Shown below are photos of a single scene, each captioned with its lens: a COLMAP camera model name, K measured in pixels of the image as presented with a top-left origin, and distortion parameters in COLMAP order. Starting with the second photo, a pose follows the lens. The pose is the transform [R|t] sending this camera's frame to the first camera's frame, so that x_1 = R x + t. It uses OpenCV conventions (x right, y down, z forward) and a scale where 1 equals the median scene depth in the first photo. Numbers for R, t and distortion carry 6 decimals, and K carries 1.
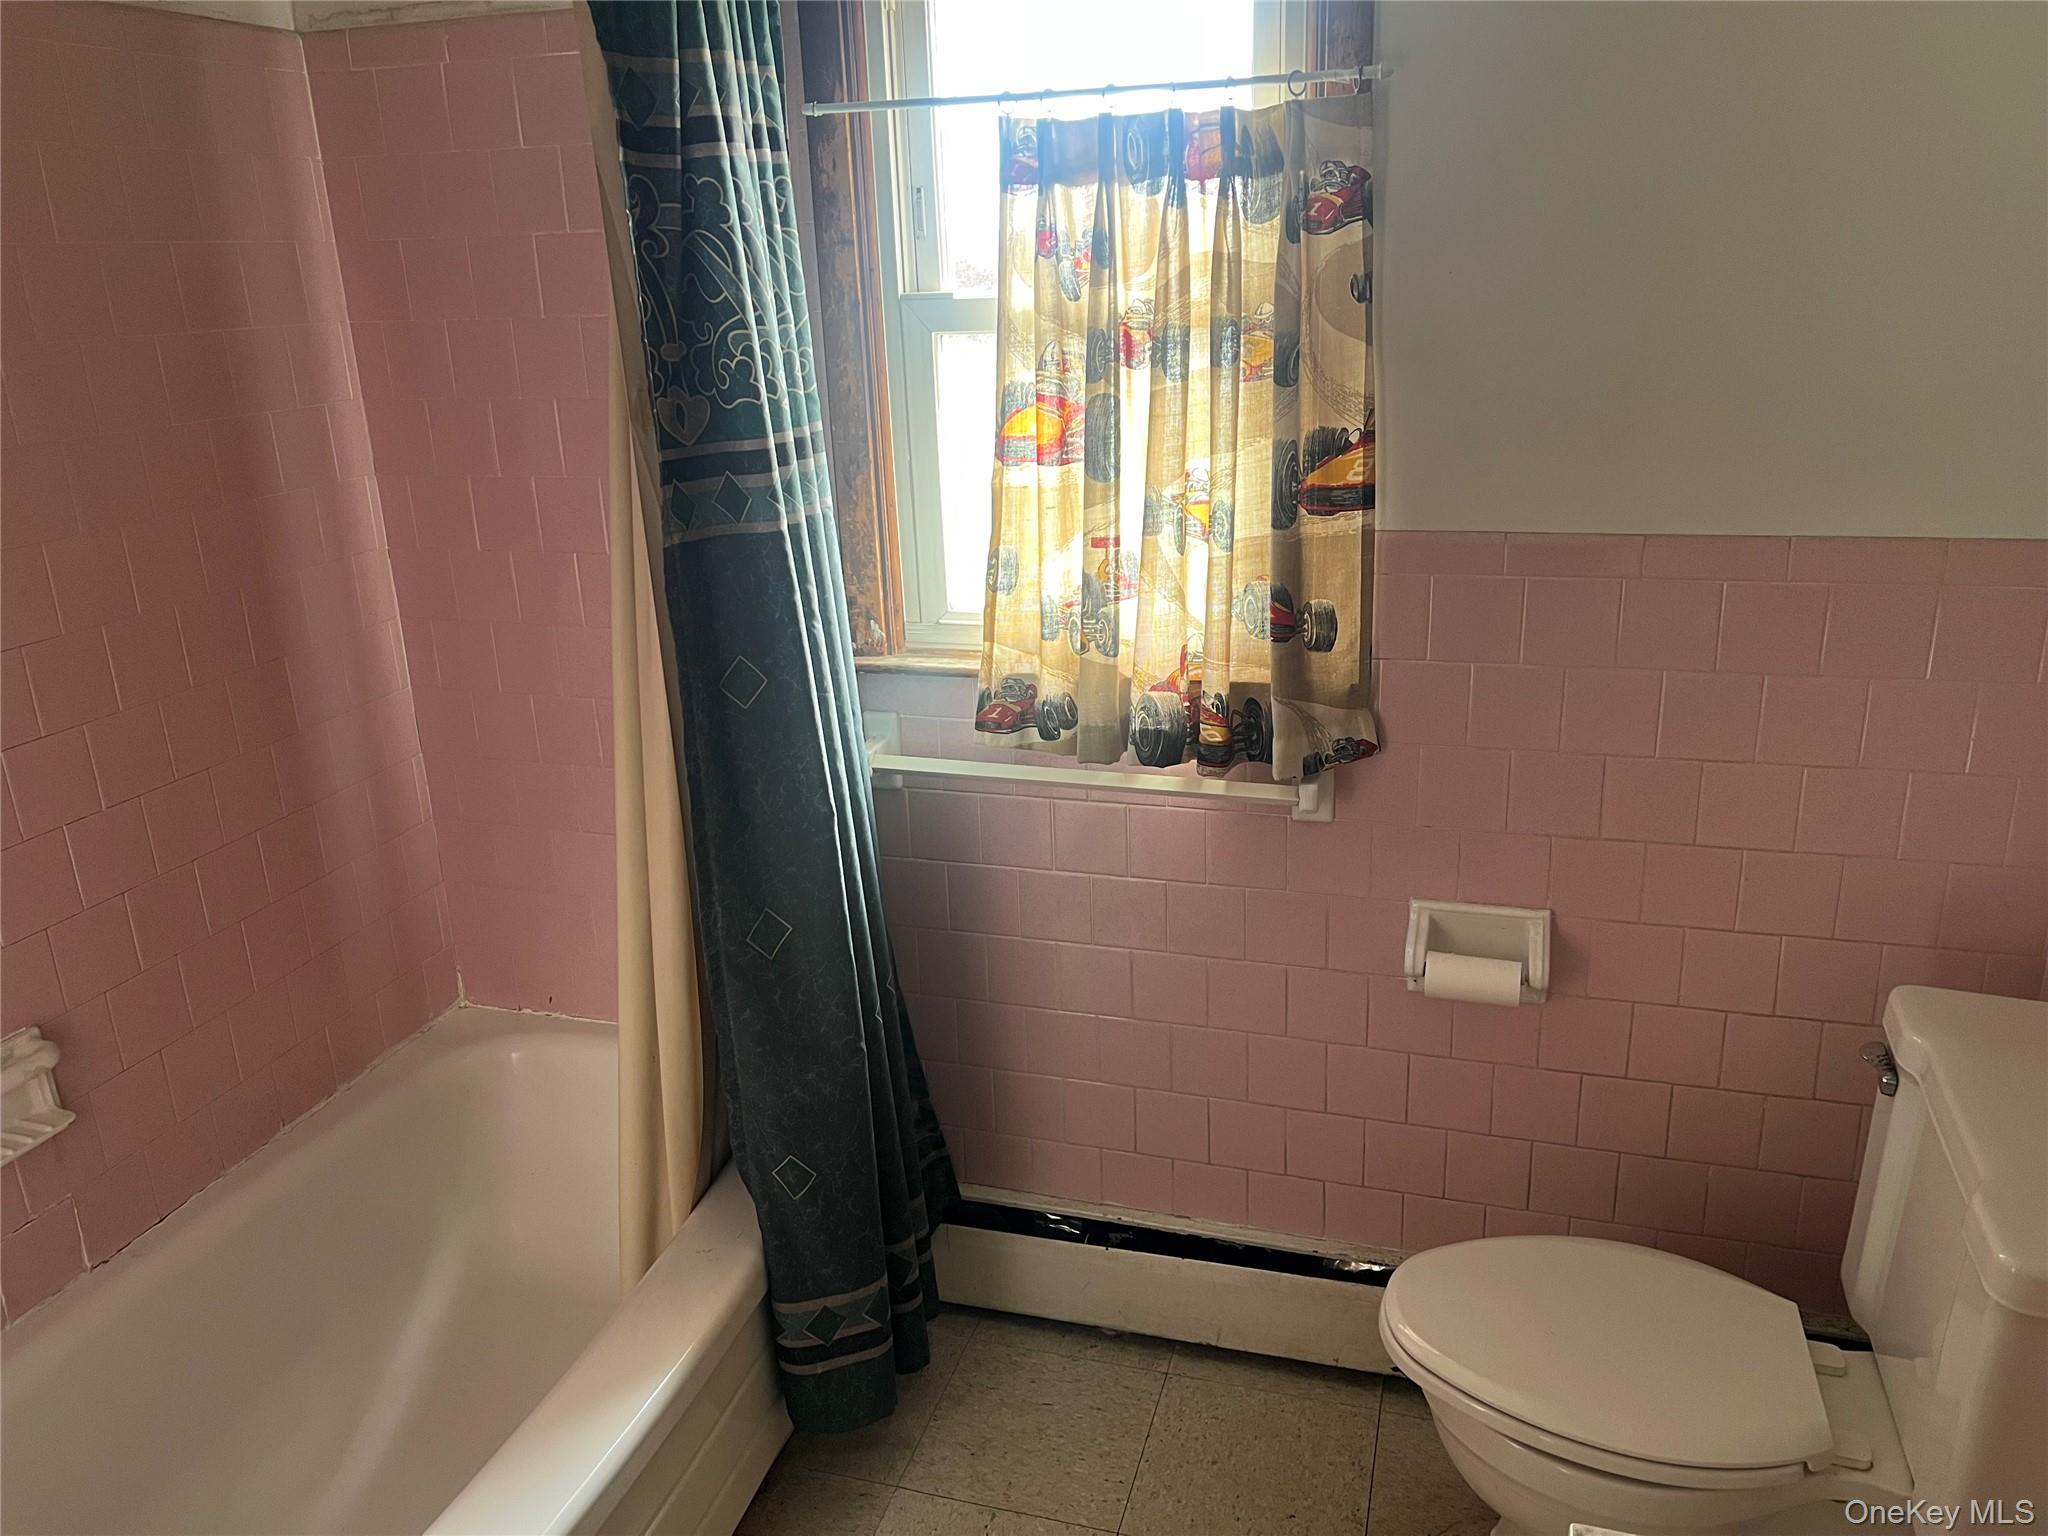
lens RADIAL K [[1545.3, 0, 1024.2], [0, 1545.3, 759.7], [0, 0, 1]] dist [0.056551, -0.055438]
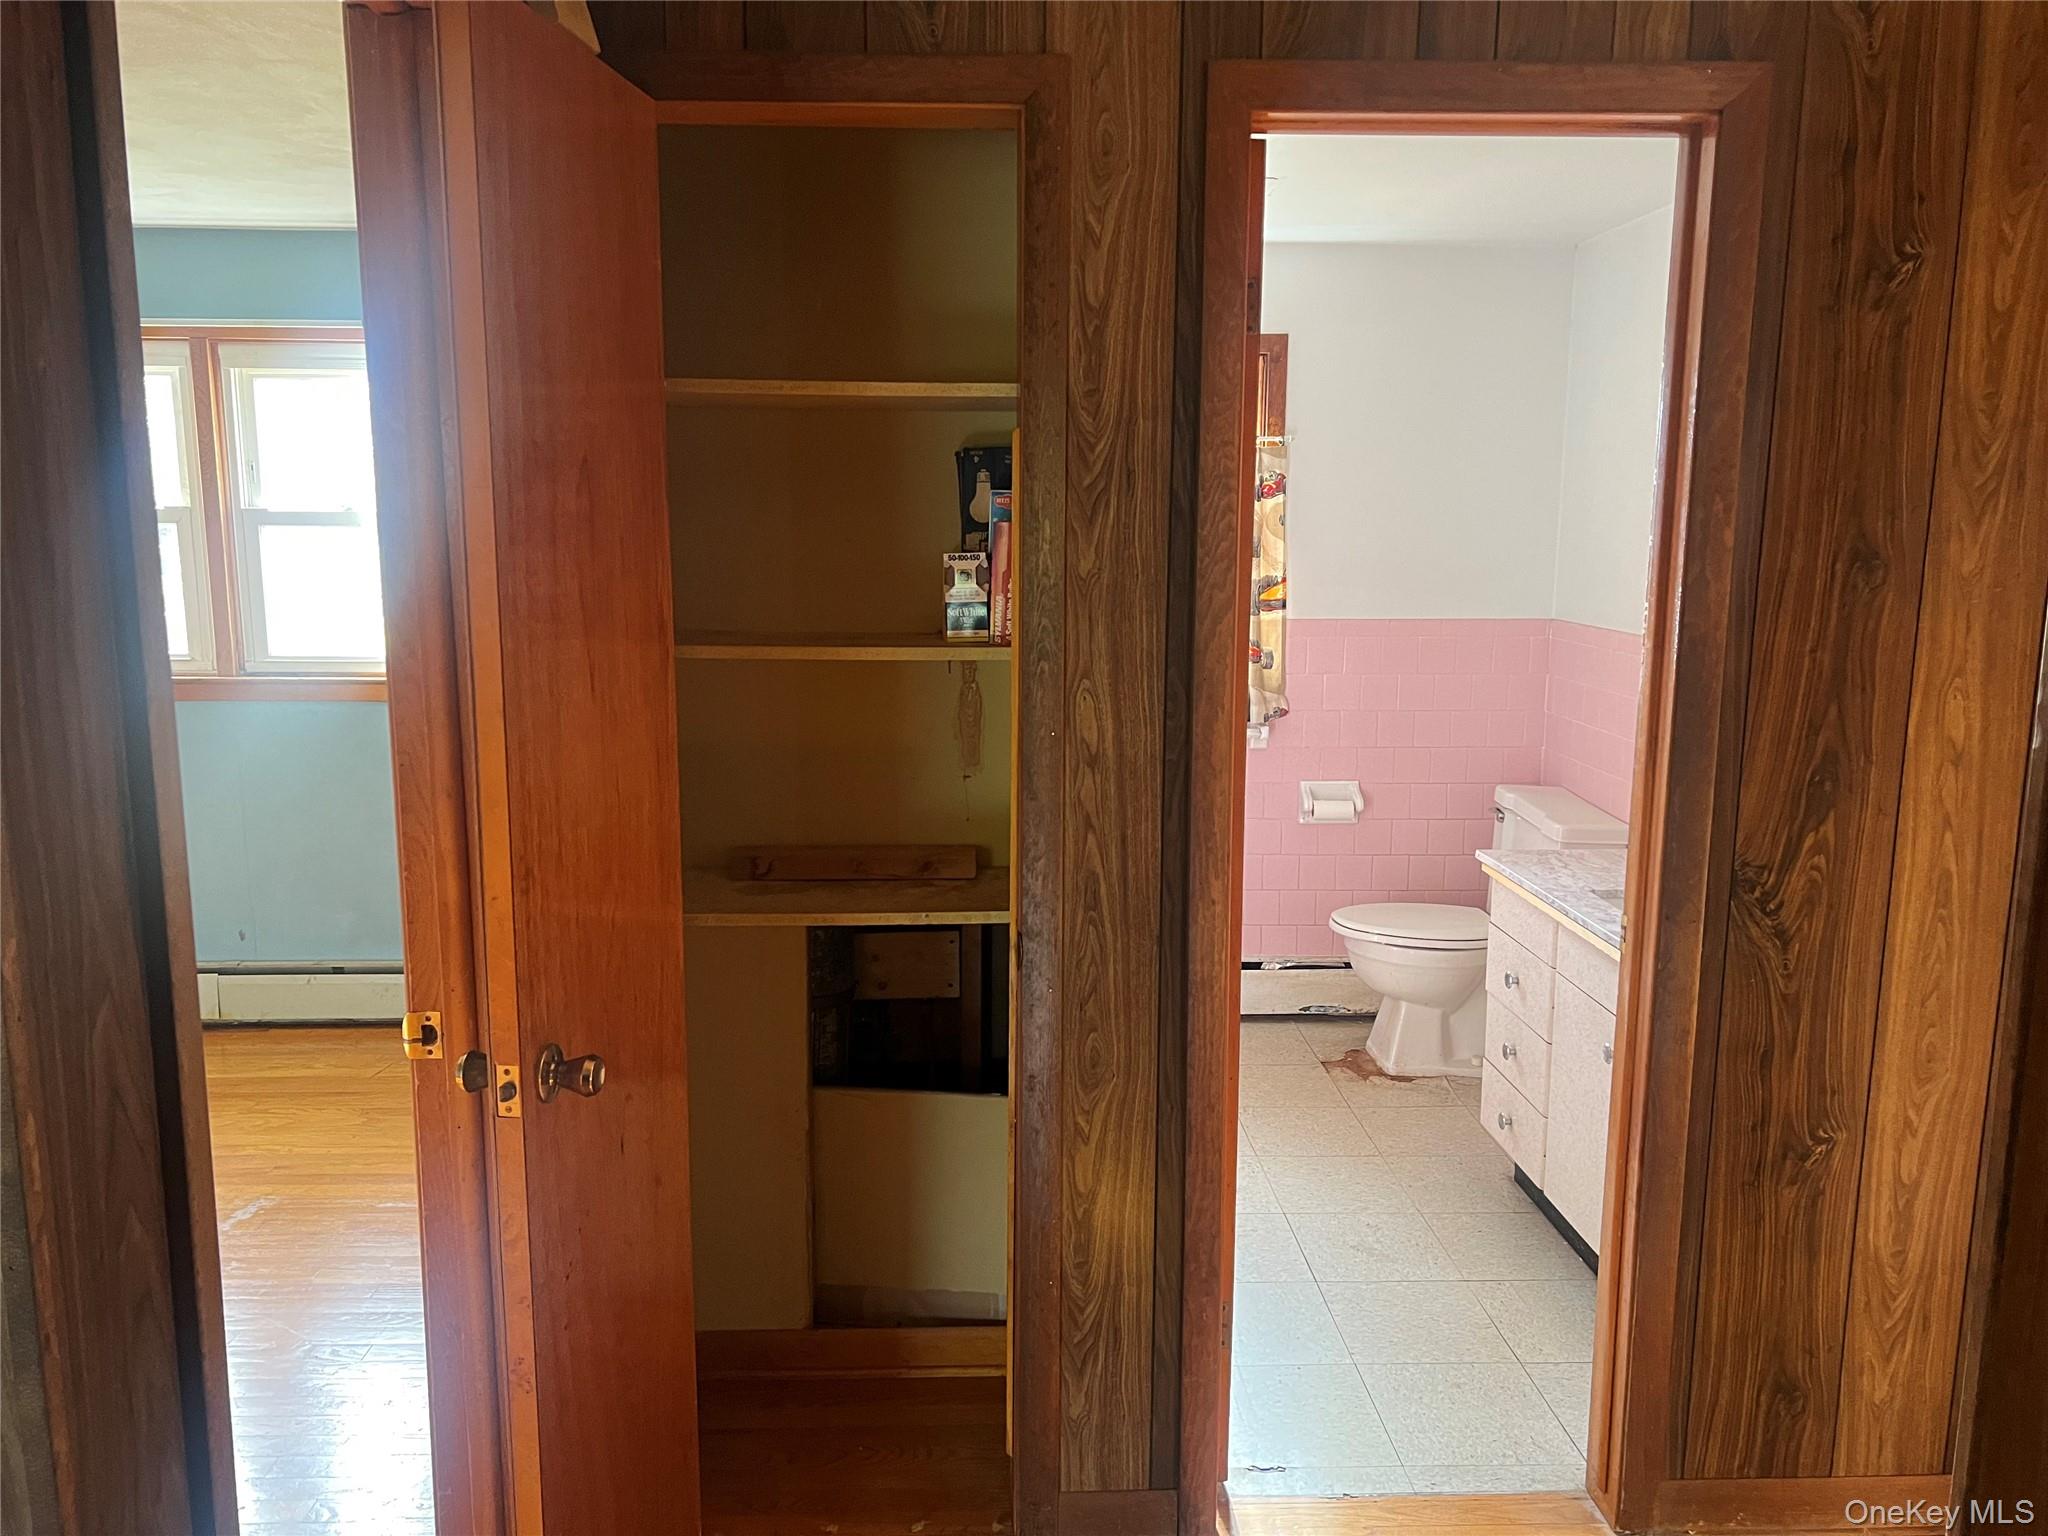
lens RADIAL K [[1545.3, 0, 1020.7], [0, 1545.3, 762.2], [0, 0, 1]] dist [0.056551, -0.055438]
pose [[0.940190, -0.015043, 0.340317, -0.977896], [0.063433, 0.989283, -0.131515, 0.360507], [-0.334691, 0.145237, 0.931068, -1.055552]]
